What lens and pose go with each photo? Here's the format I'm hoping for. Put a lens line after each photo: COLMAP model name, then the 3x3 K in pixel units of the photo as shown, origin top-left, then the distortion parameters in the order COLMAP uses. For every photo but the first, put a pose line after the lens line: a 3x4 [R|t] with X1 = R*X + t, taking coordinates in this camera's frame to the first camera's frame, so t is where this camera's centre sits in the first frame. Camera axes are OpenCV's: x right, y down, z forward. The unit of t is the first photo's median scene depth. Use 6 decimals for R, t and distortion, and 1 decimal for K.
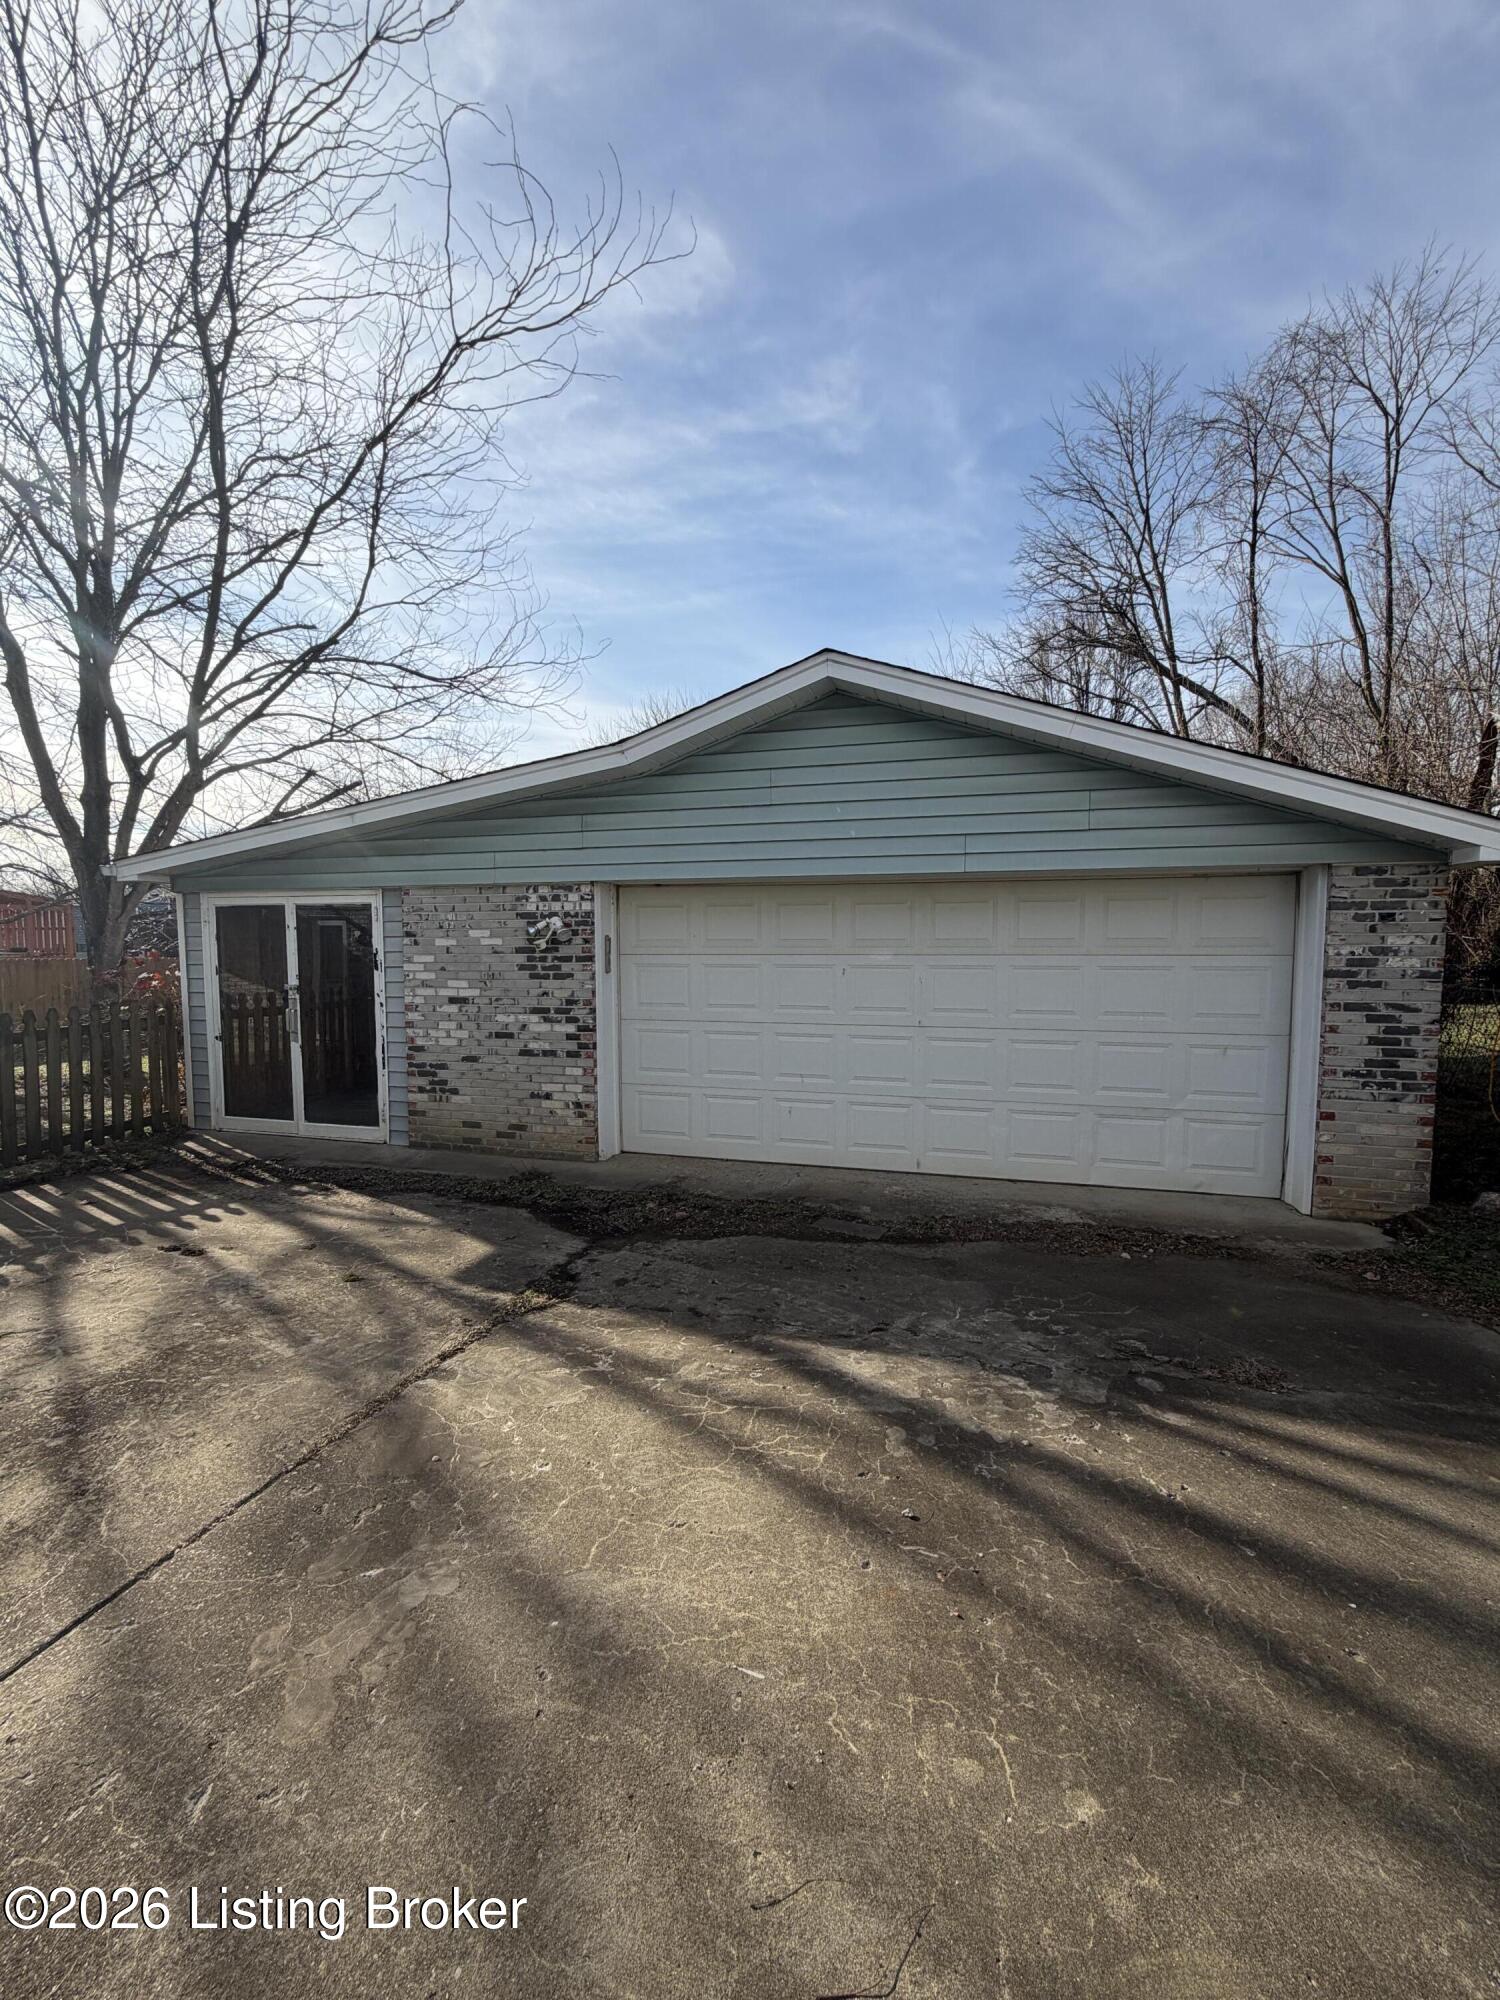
lens RADIAL K [[798.5, 0, 743.6], [0, 798.5, 1002.2], [0, 0, 1]] dist [0.001320, 0.000077]
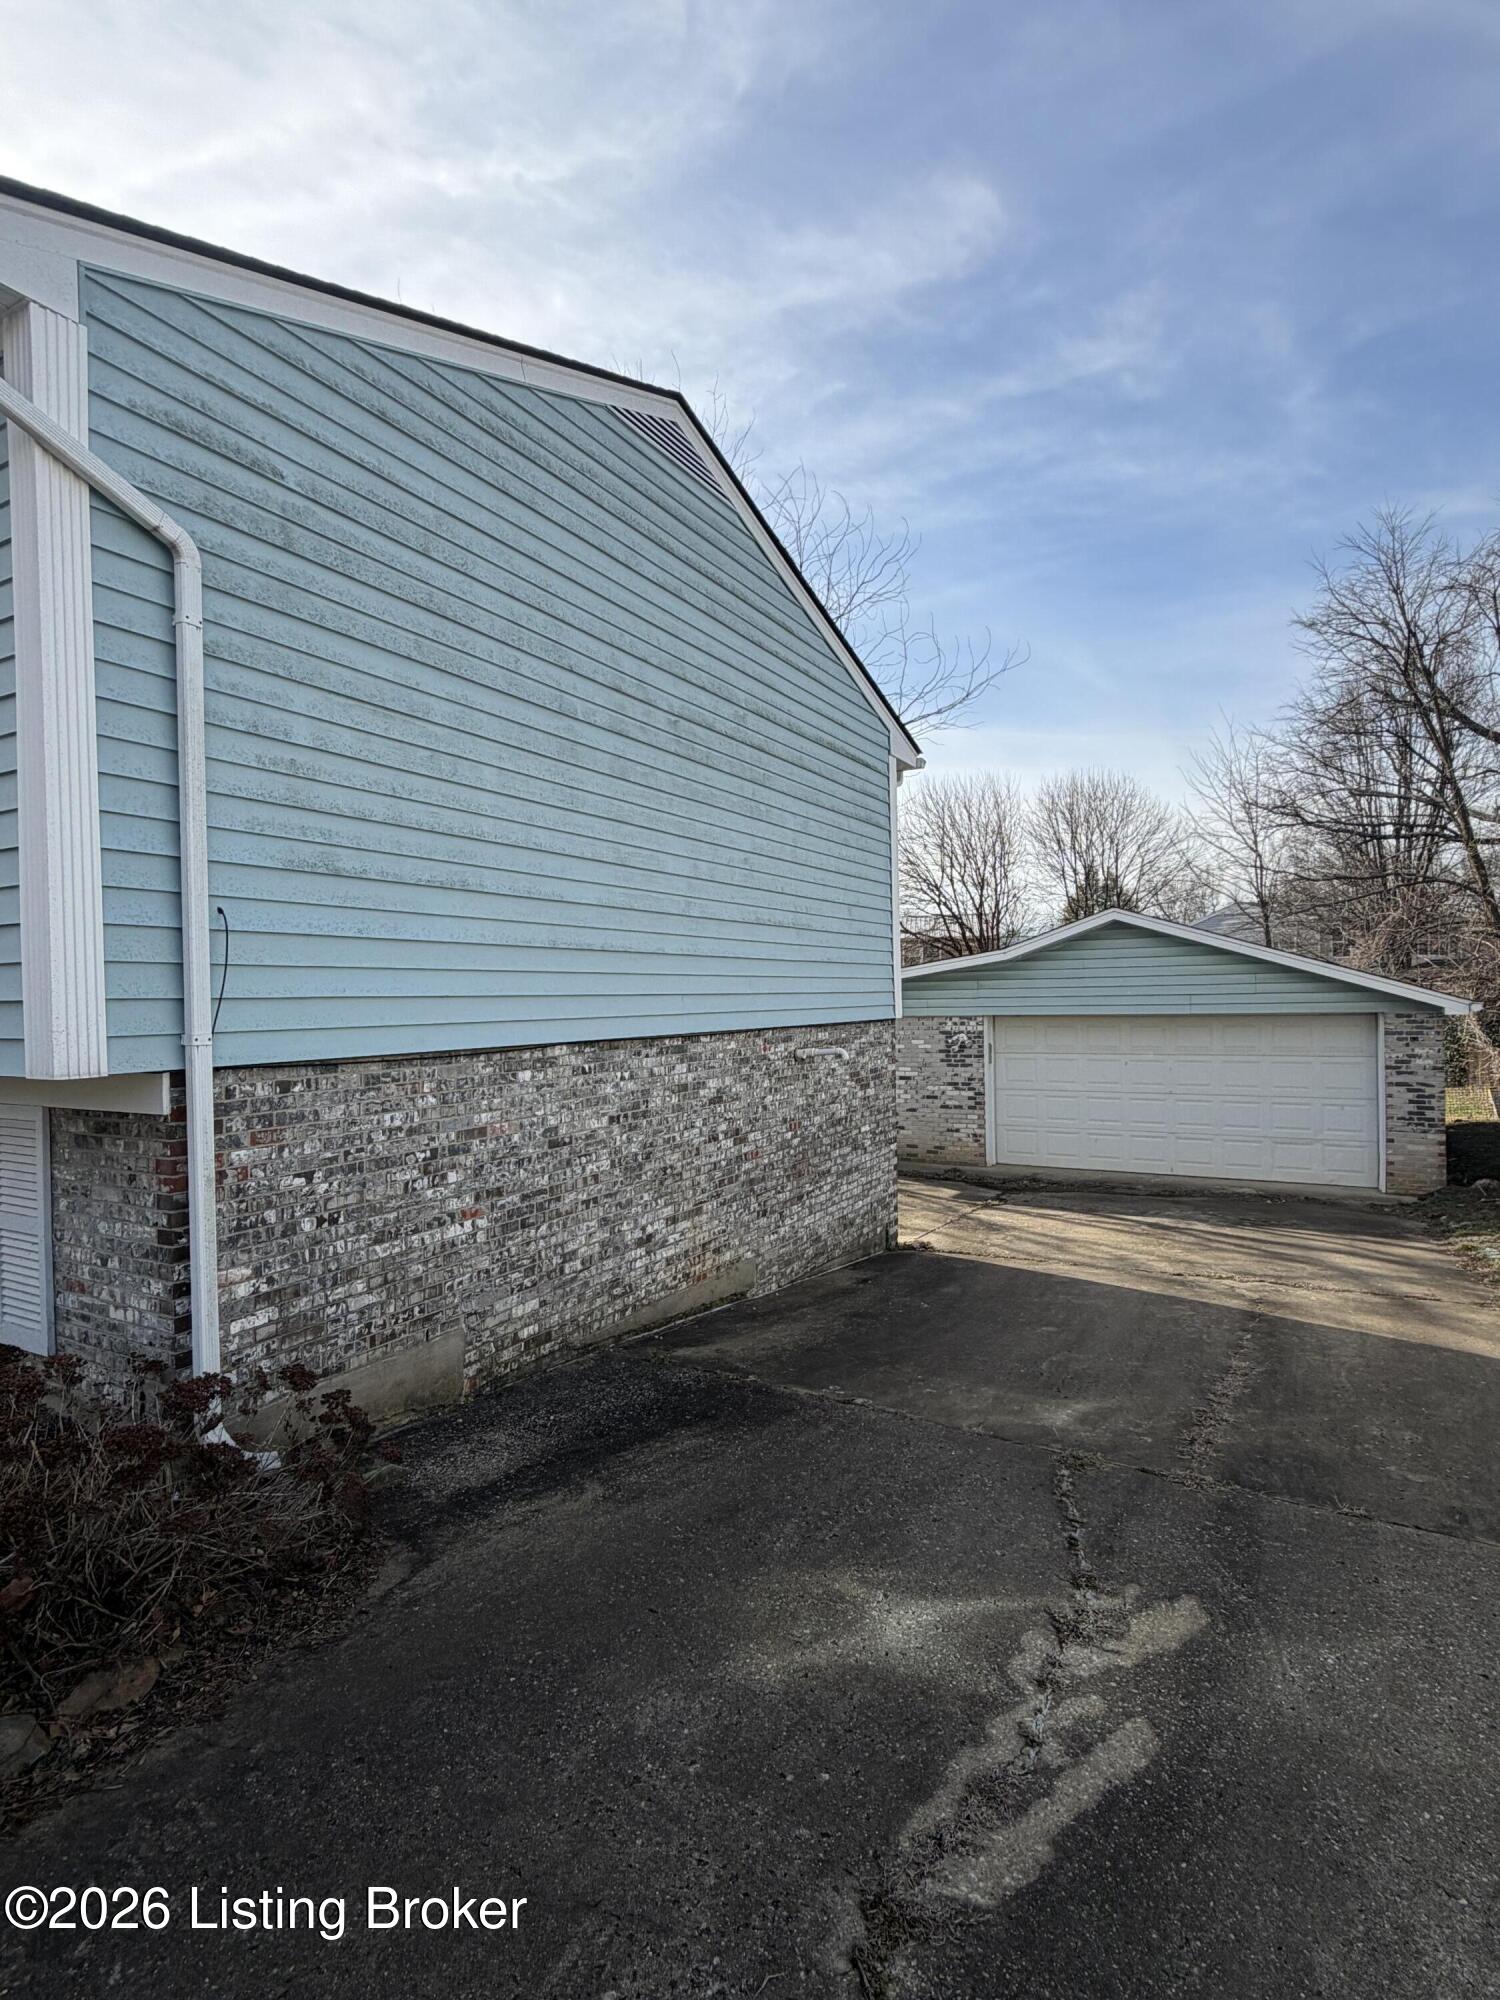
lens RADIAL K [[1172.1, 0, 753.0], [0, 1172.1, 1018.5], [0, 0, 1]] dist [0.077044, 0.000786]
pose [[0.980165, -0.010169, -0.197923, -0.169549], [0.002395, 0.999217, -0.039480, -0.034622], [0.198169, 0.038223, 0.979422, -1.767599]]
